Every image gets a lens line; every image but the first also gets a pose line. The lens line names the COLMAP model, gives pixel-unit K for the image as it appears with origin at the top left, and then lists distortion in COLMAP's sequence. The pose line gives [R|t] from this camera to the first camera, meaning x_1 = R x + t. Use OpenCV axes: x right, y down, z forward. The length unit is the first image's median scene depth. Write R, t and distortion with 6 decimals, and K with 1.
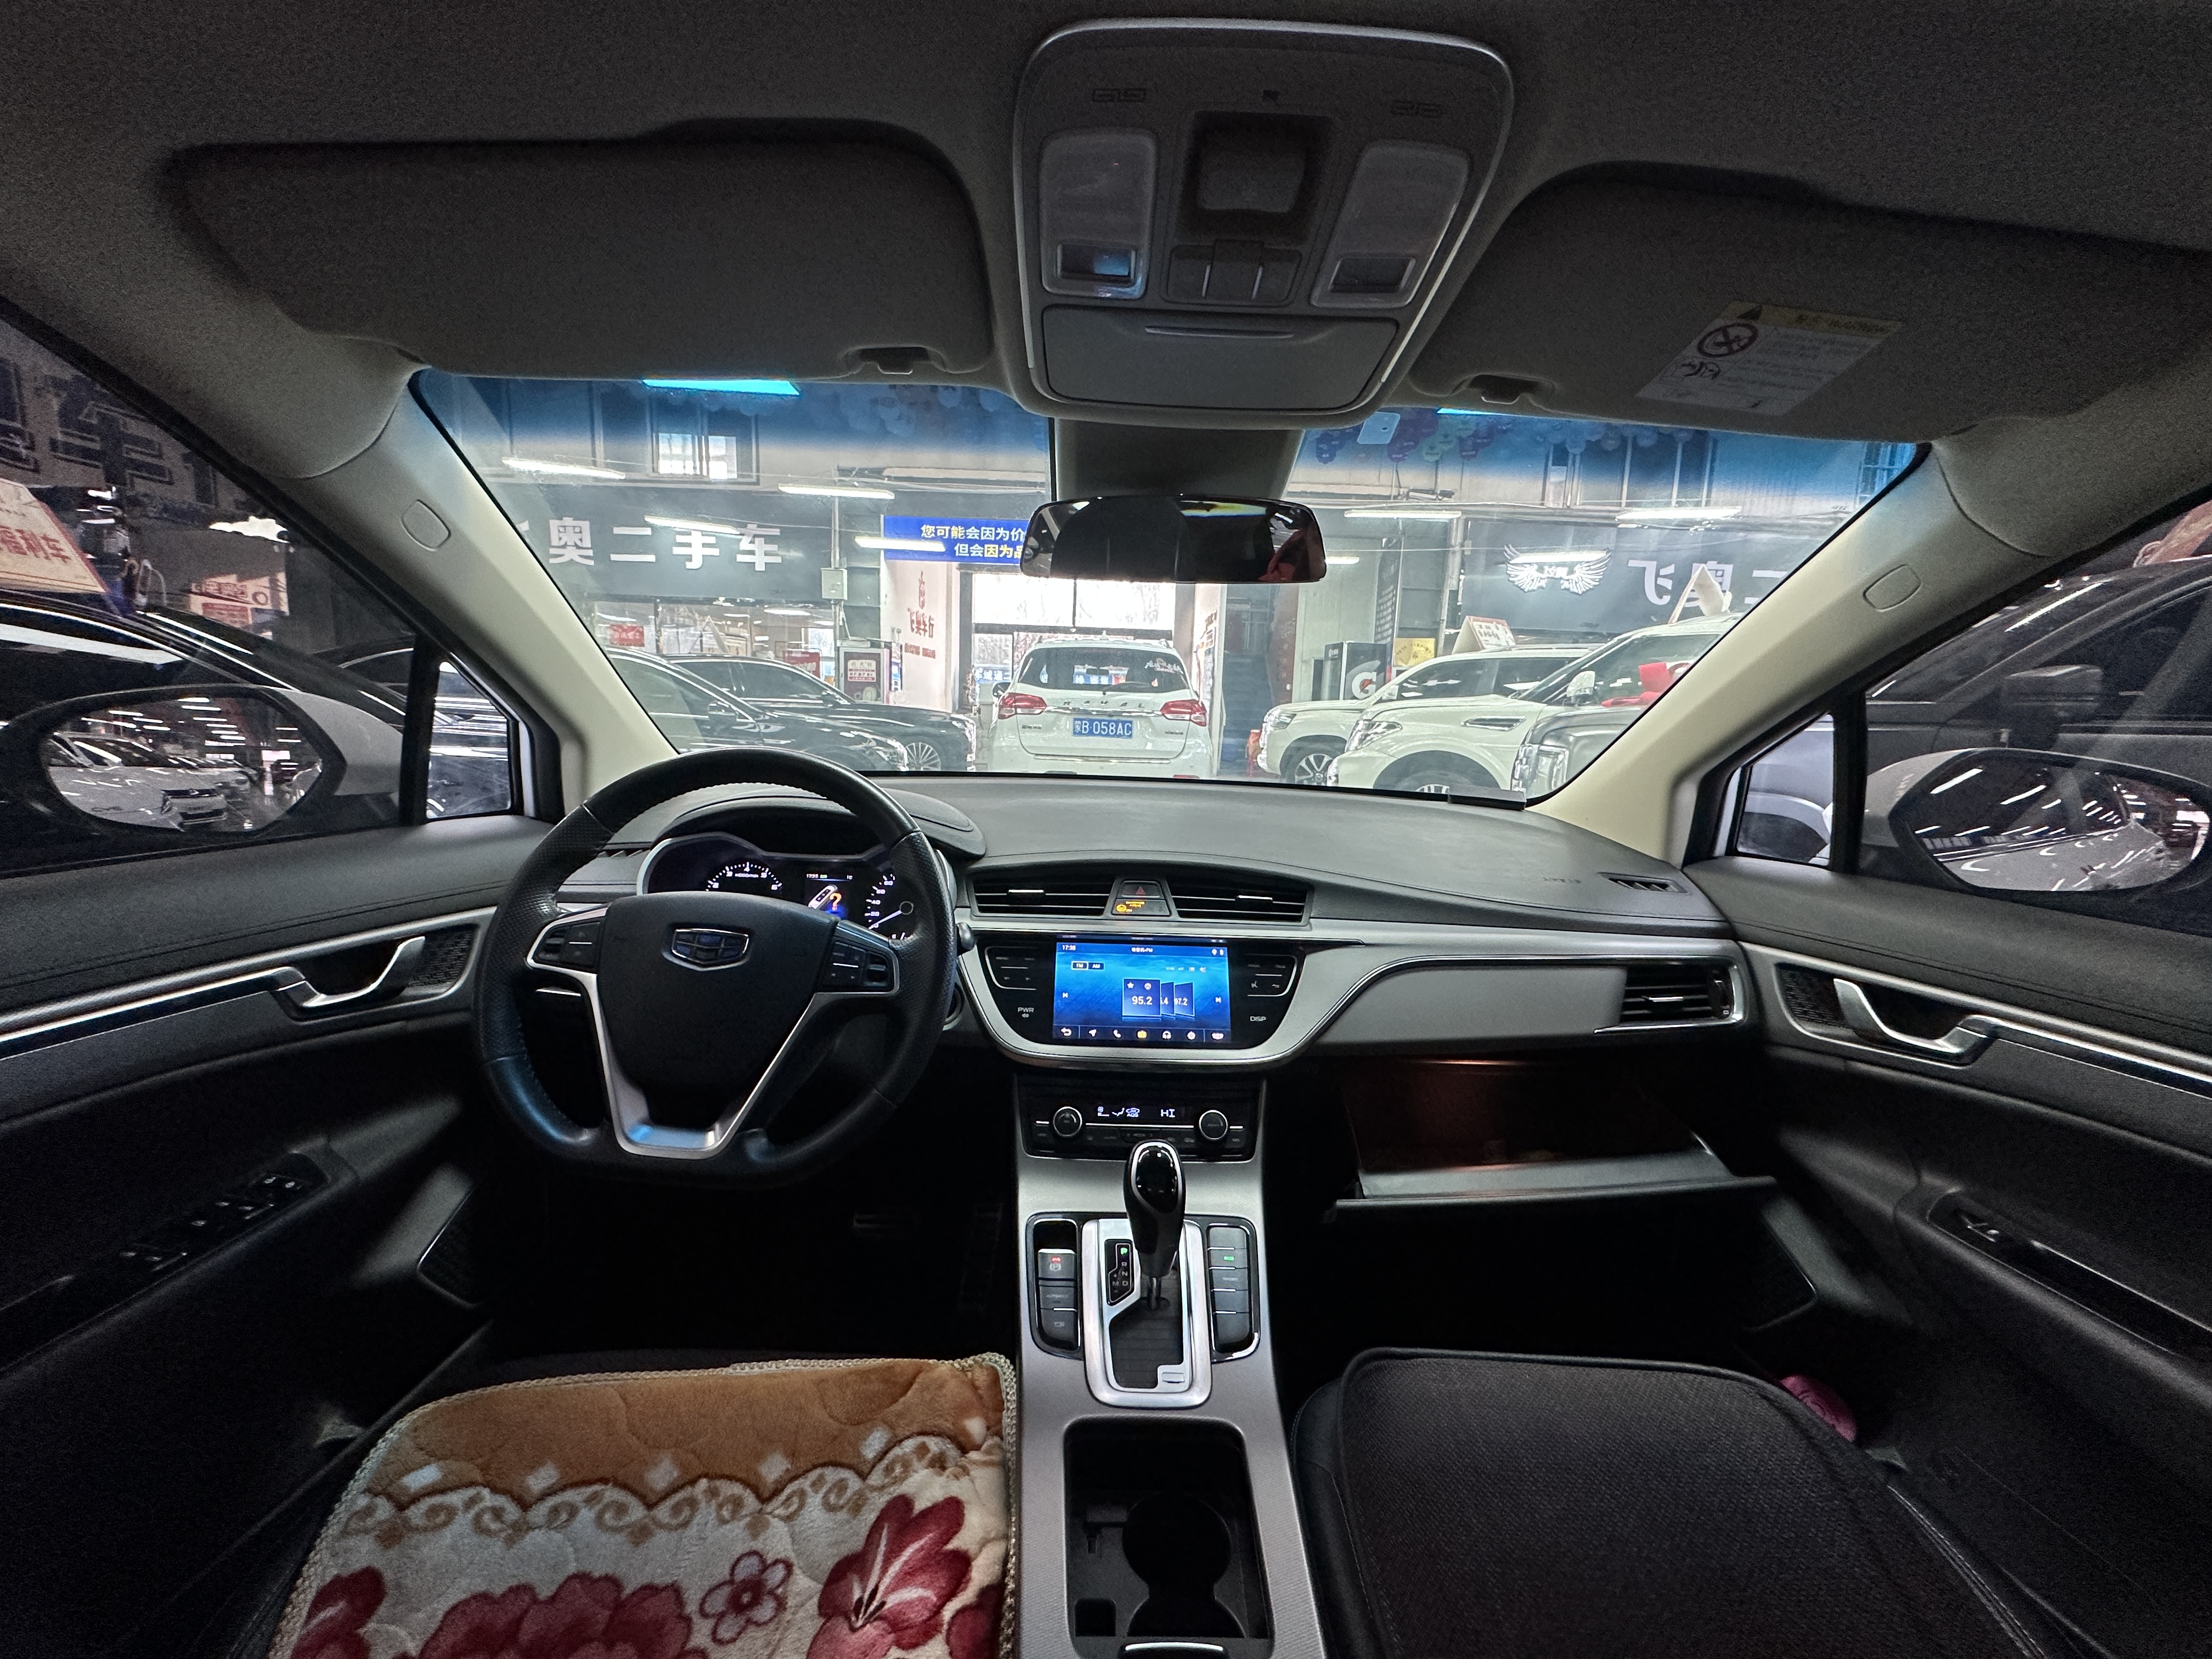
lens RADIAL K [[885.8, 0, 1114.6], [0, 885.8, 832.7], [0, 0, 1]] dist [-0.018482, -0.000181]
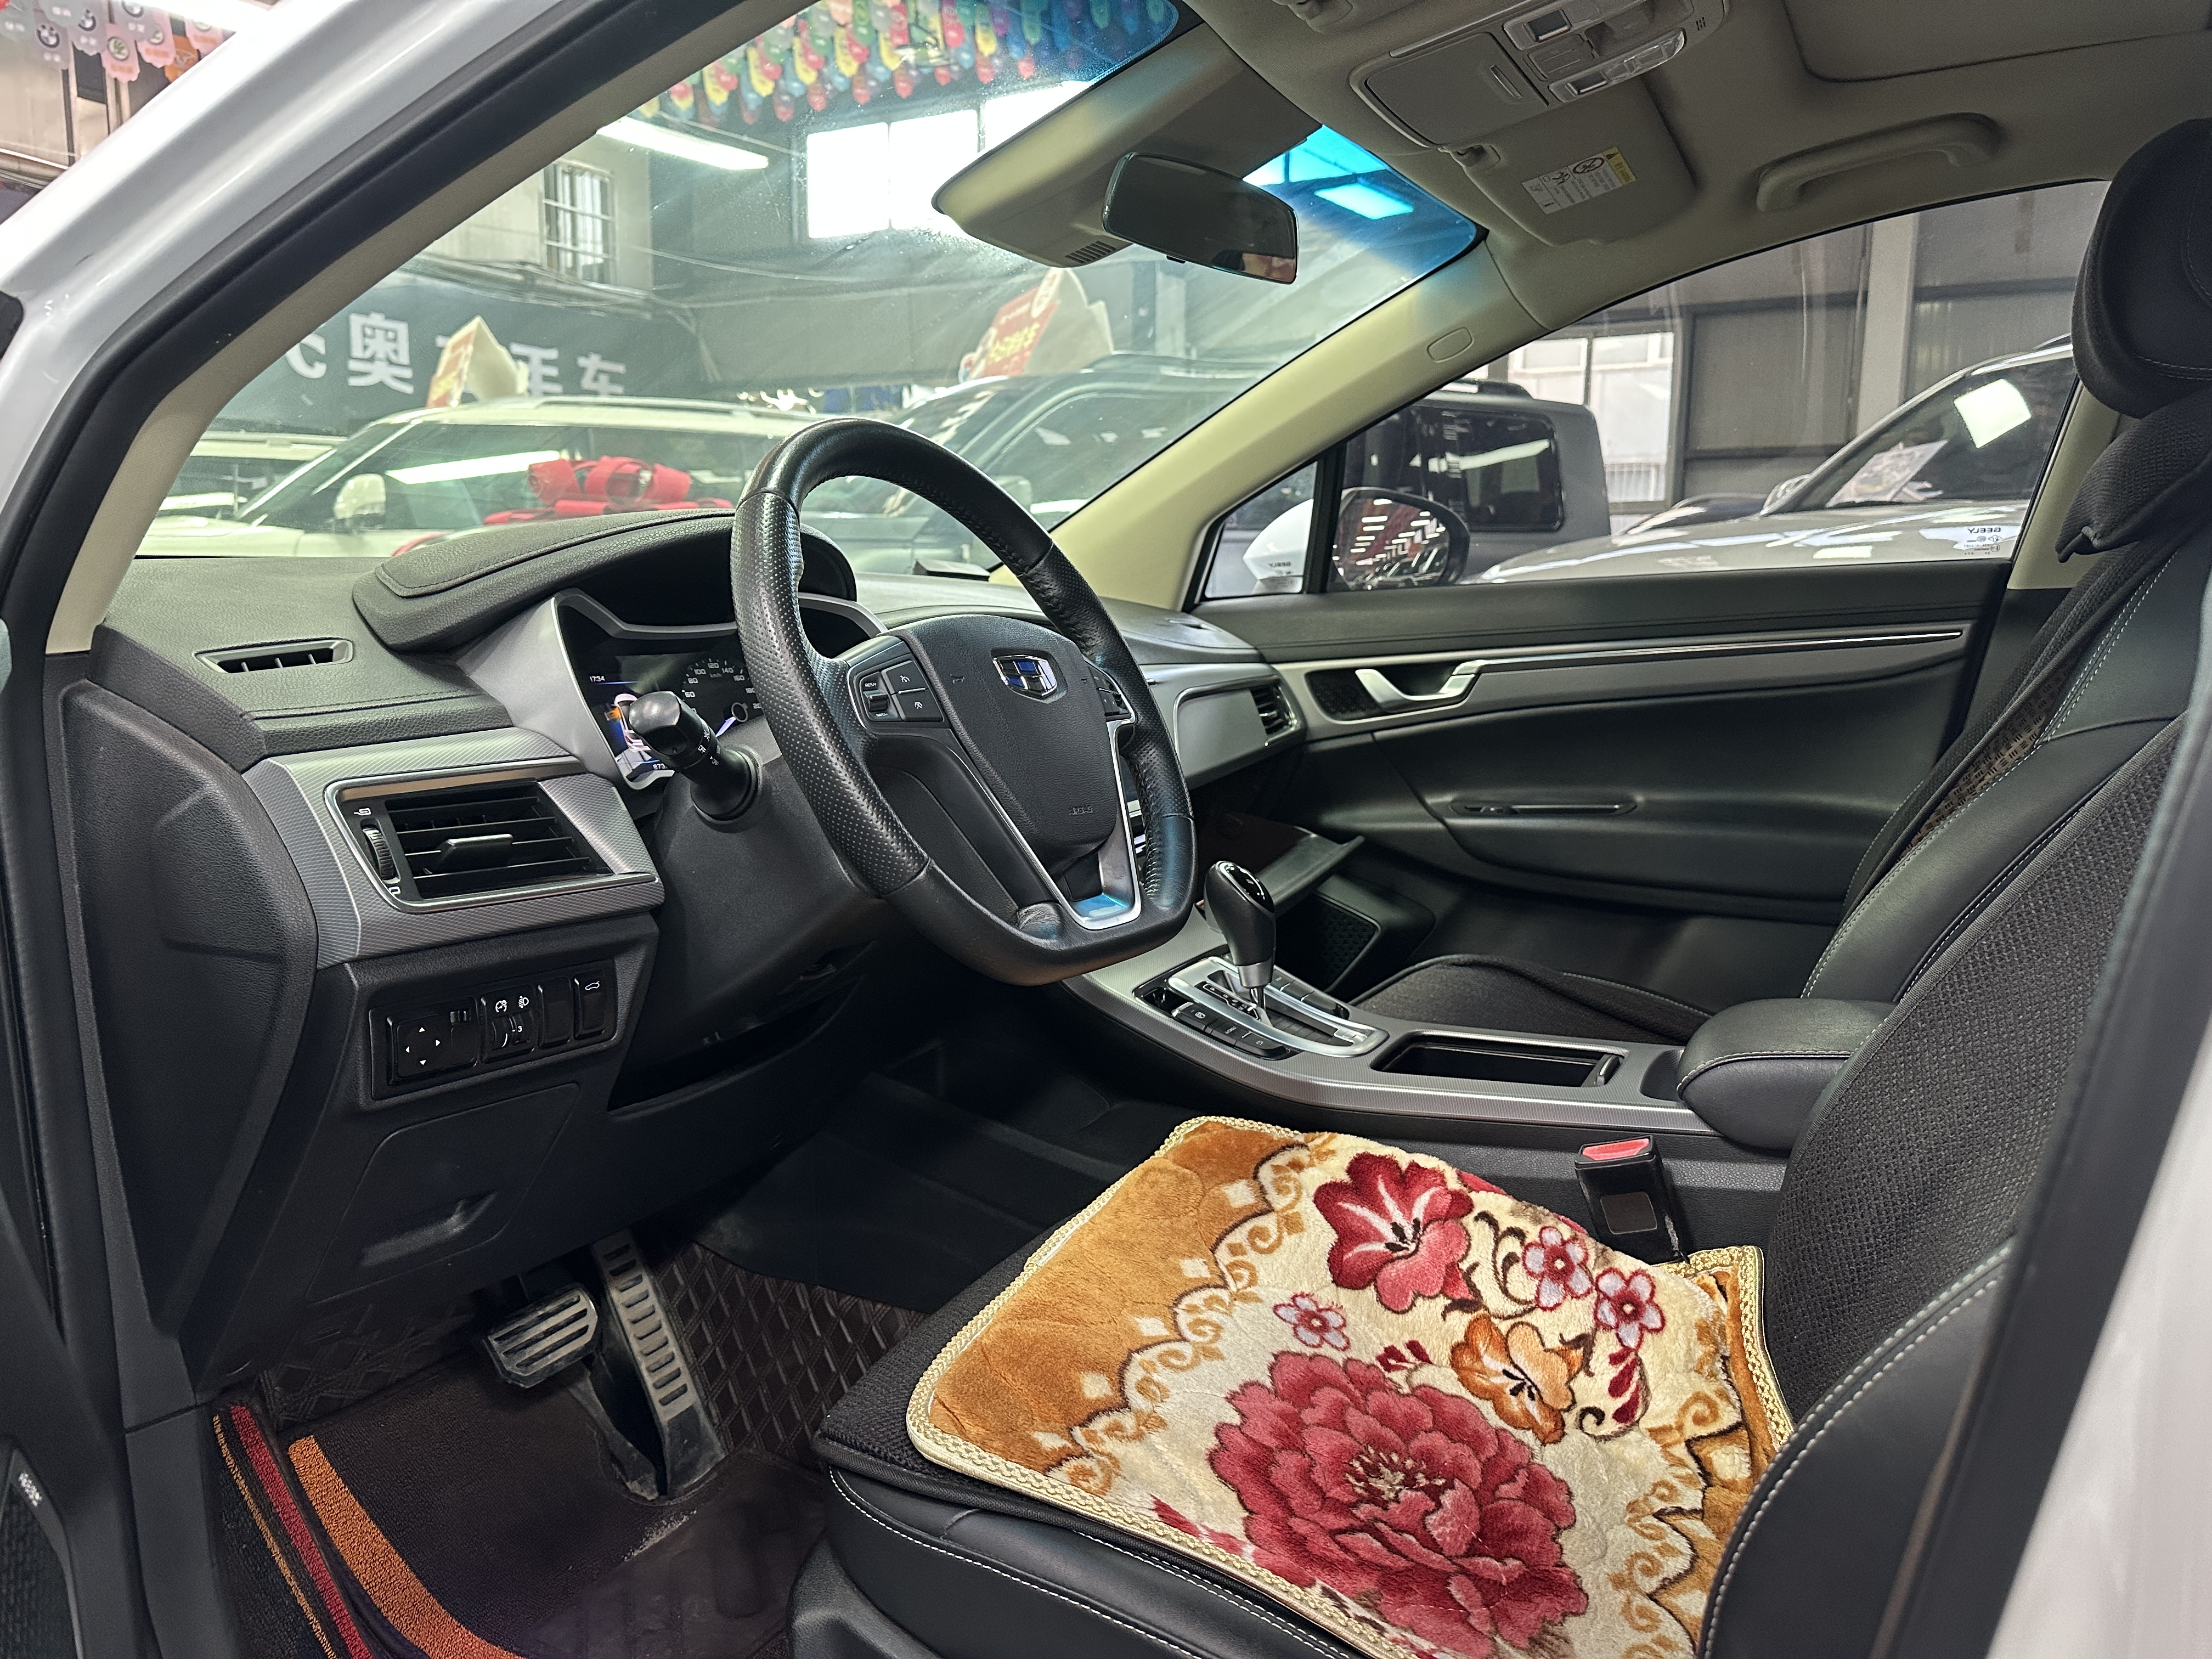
lens RADIAL K [[1594.3, 0, 1110.7], [0, 1594.3, 804.6], [0, 0, 1]] dist [0.060015, -0.068395]
pose [[0.471533, -0.147189, 0.869478, -1.370166], [0.145234, 0.985471, 0.088062, 0.102190], [-0.869807, 0.084754, 0.486059, 0.215515]]
